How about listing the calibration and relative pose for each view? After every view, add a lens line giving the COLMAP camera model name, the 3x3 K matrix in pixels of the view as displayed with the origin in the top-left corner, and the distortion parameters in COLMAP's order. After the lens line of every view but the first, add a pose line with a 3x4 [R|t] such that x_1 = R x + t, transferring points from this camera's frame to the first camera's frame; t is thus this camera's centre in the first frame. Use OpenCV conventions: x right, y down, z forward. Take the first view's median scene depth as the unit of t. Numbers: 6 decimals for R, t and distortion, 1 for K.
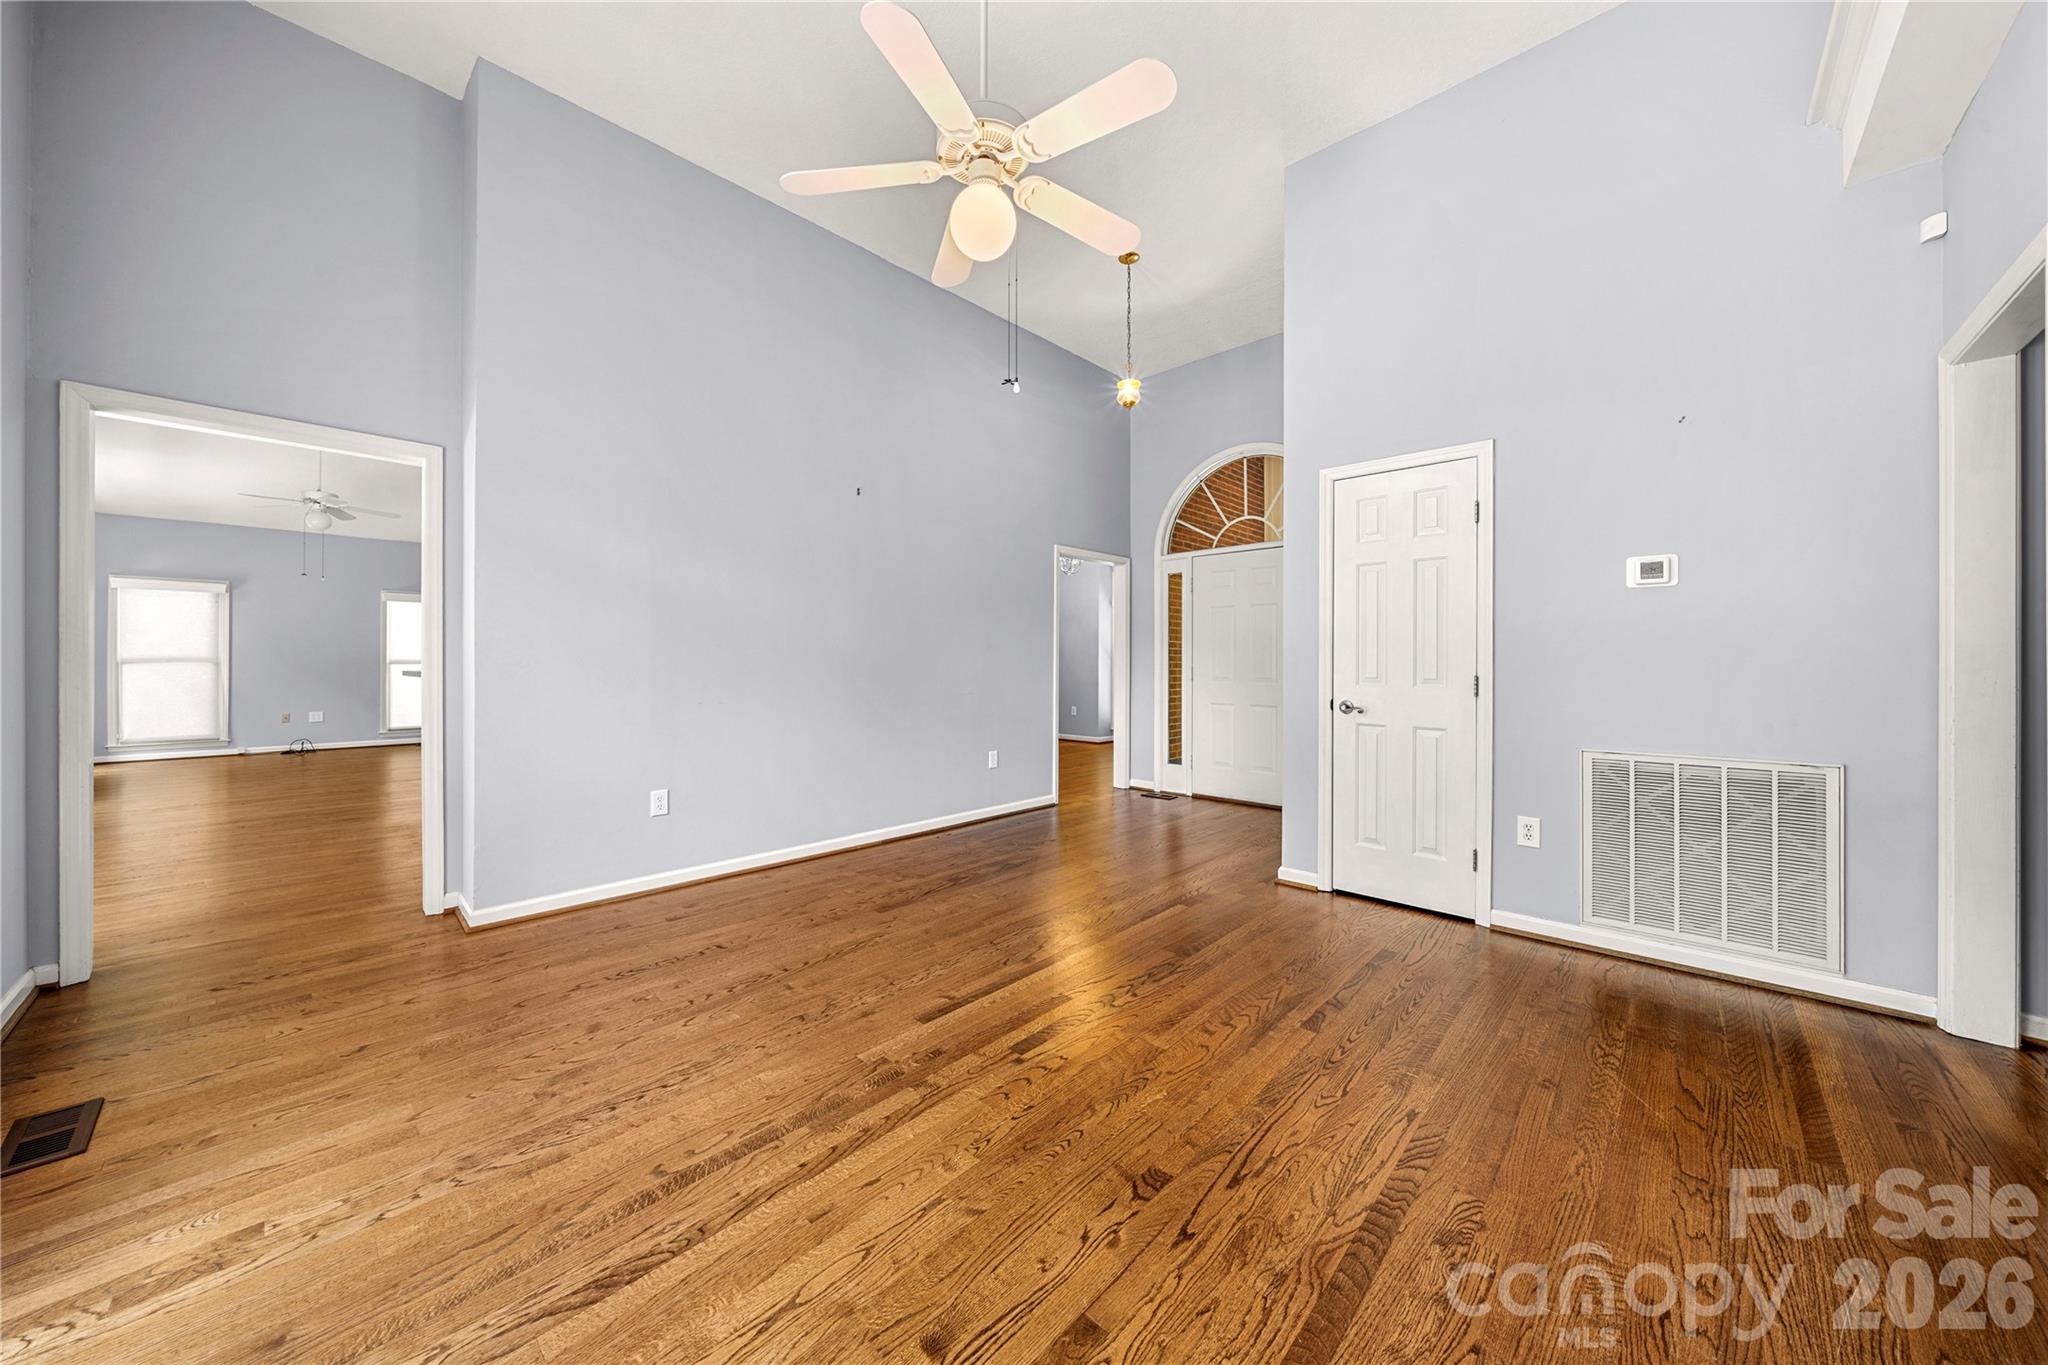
lens RADIAL K [[698.8, 0, 1010.1], [0, 698.8, 664.0], [0, 0, 1]] dist [-0.001658, 0.000043]
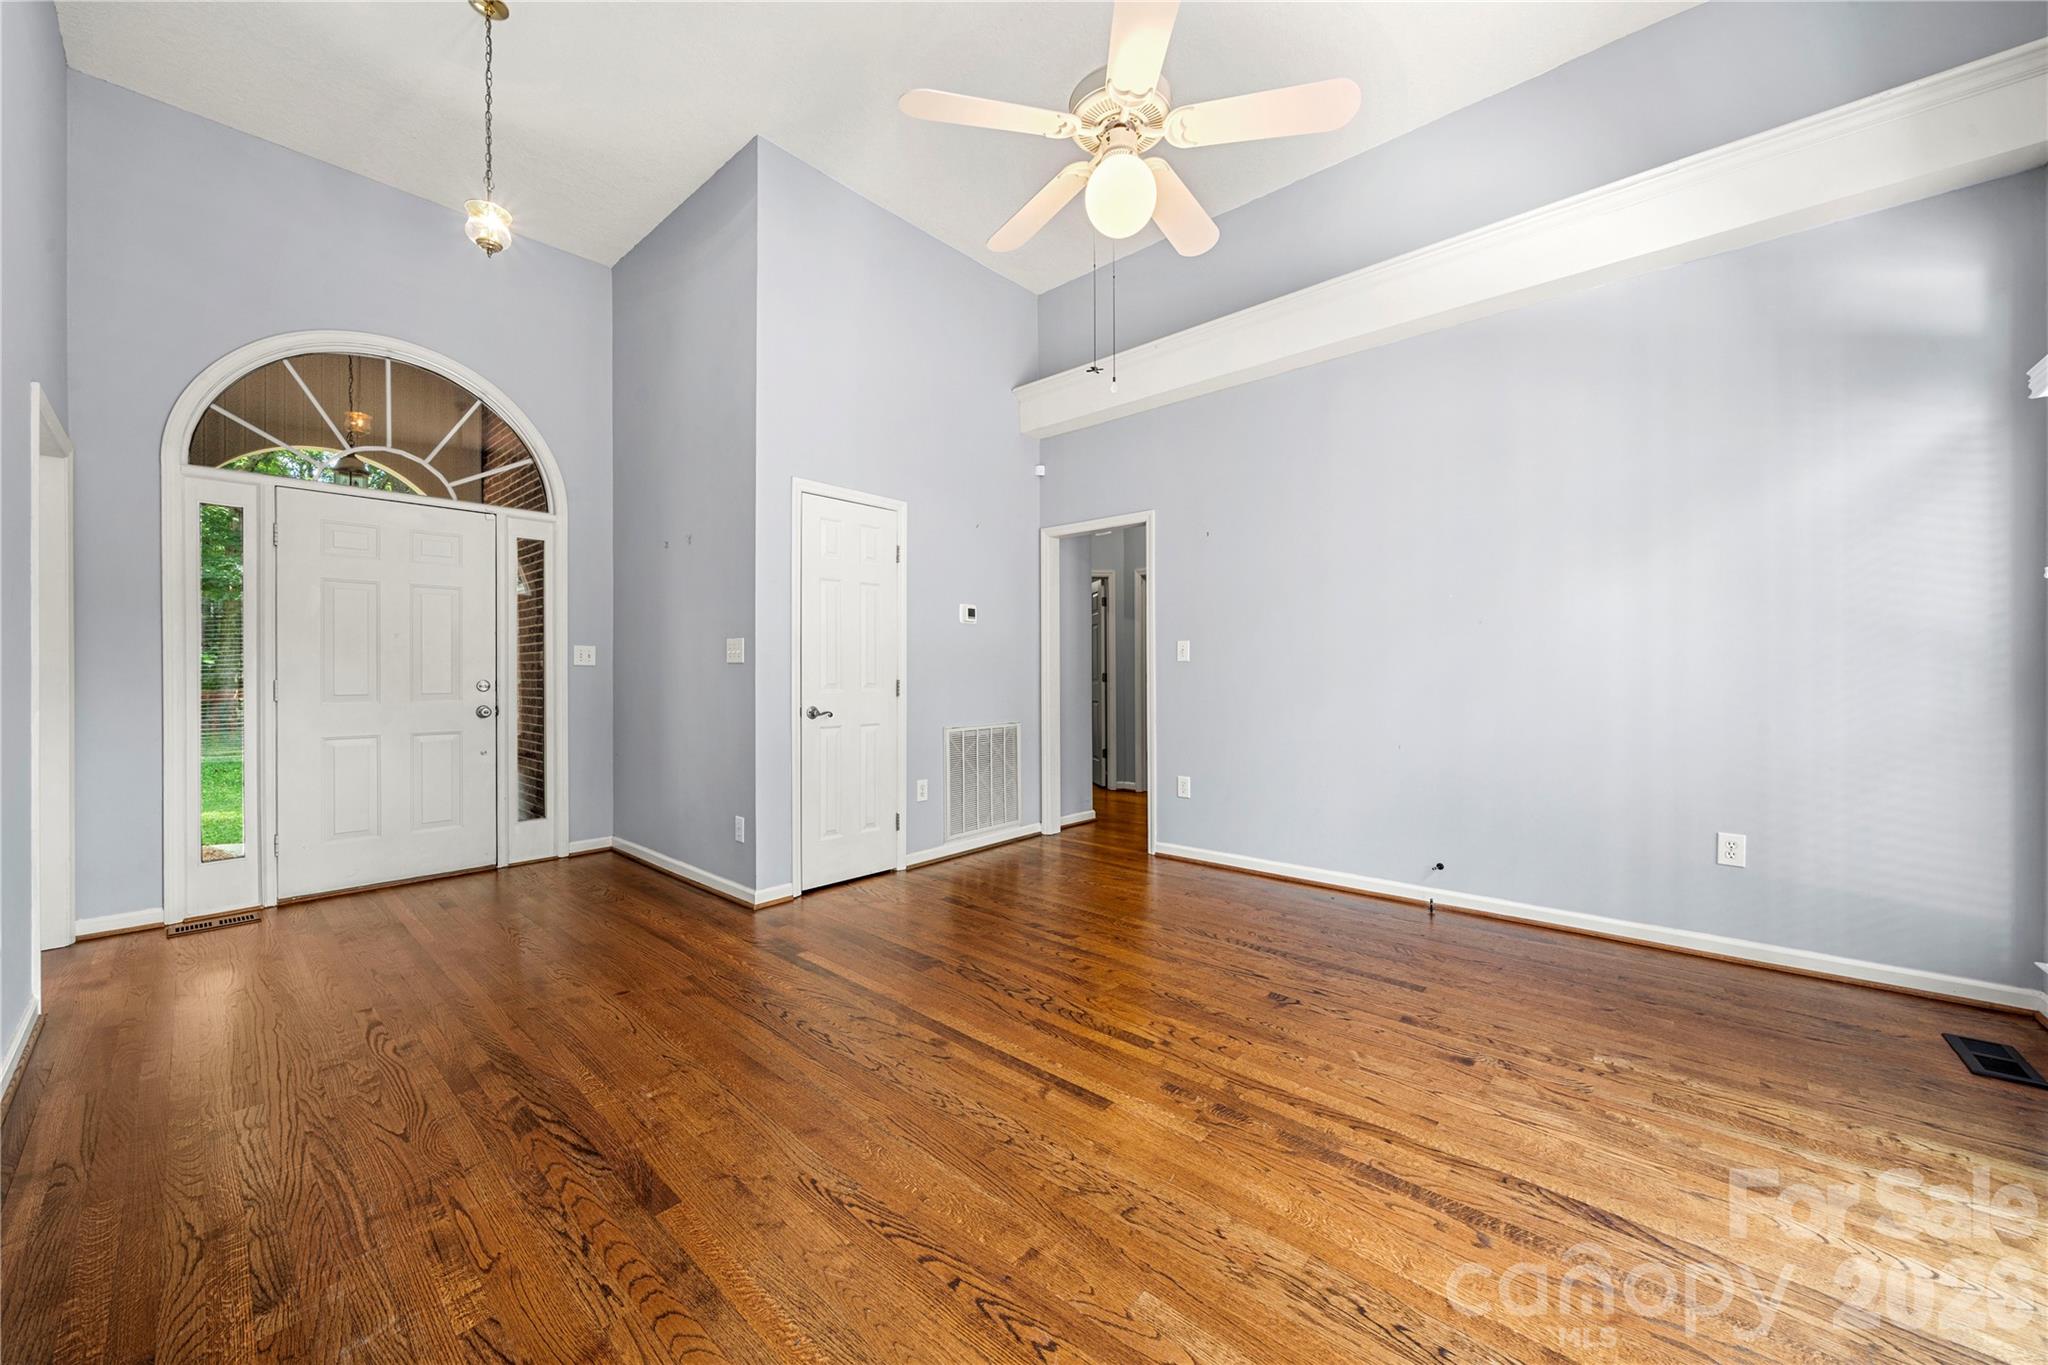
lens RADIAL K [[754.1, 0, 1010.0], [0, 754.1, 673.9], [0, 0, 1]] dist [0.000546, -0.000371]
pose [[-0.039361, -0.004597, 0.999214, -1.029506], [0.002775, 0.999985, 0.004710, -0.000011], [-0.999221, 0.002958, -0.039348, 1.173901]]
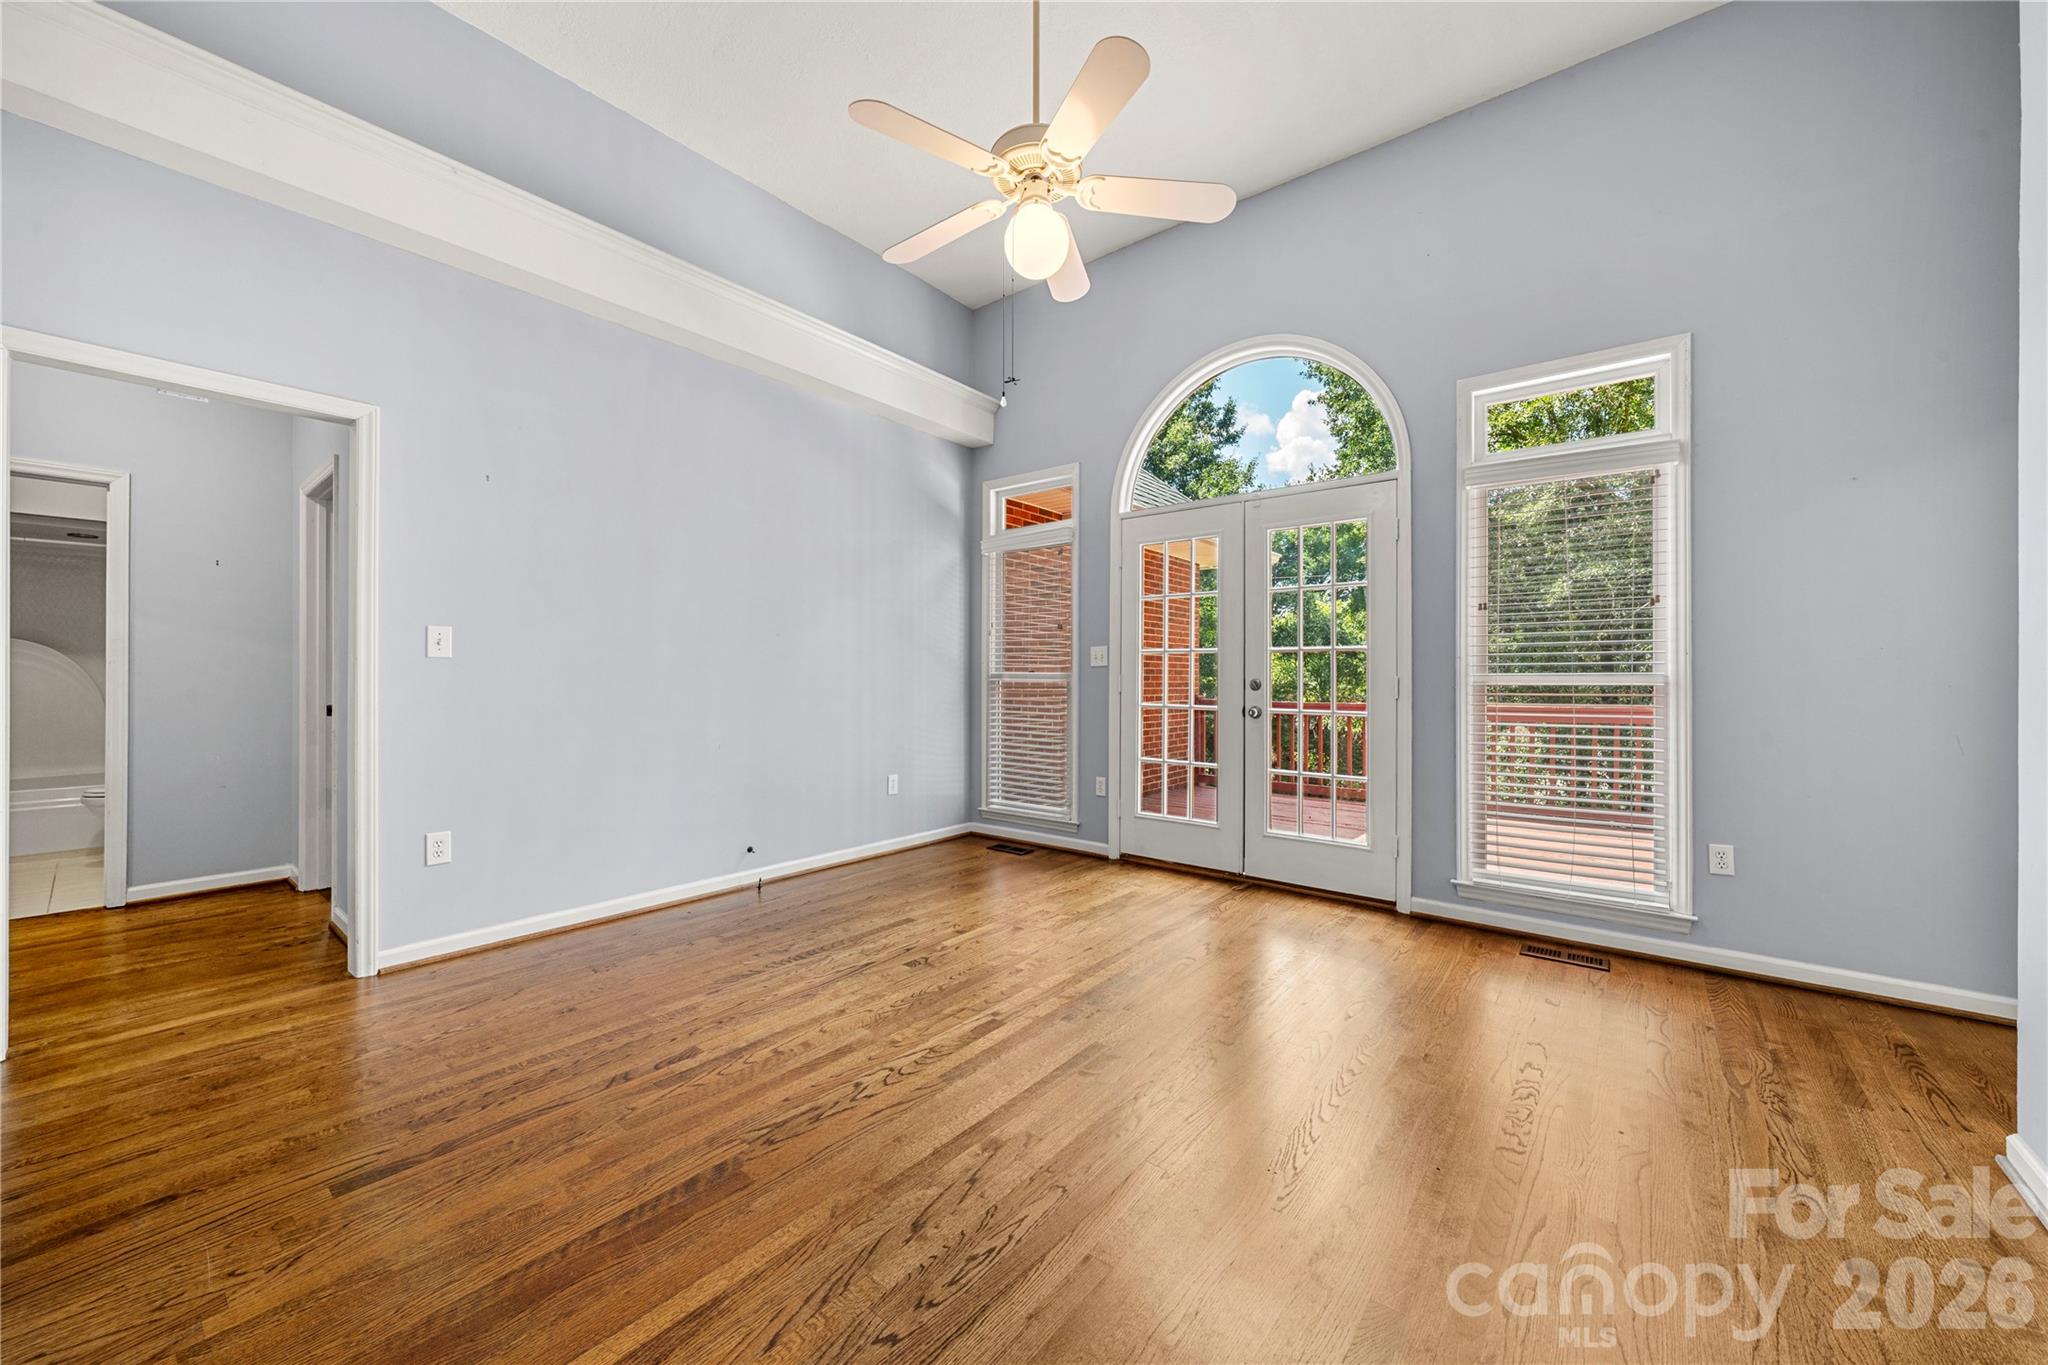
lens RADIAL K [[754.1, 0, 1030.3], [0, 754.1, 679.7], [0, 0, 1]] dist [0.000546, -0.000371]
pose [[-0.994657, -0.005708, -0.103080, 0.080293], [-0.006107, 0.999975, 0.003549, 0.004770], [0.103057, 0.004160, -0.994667, 2.068470]]
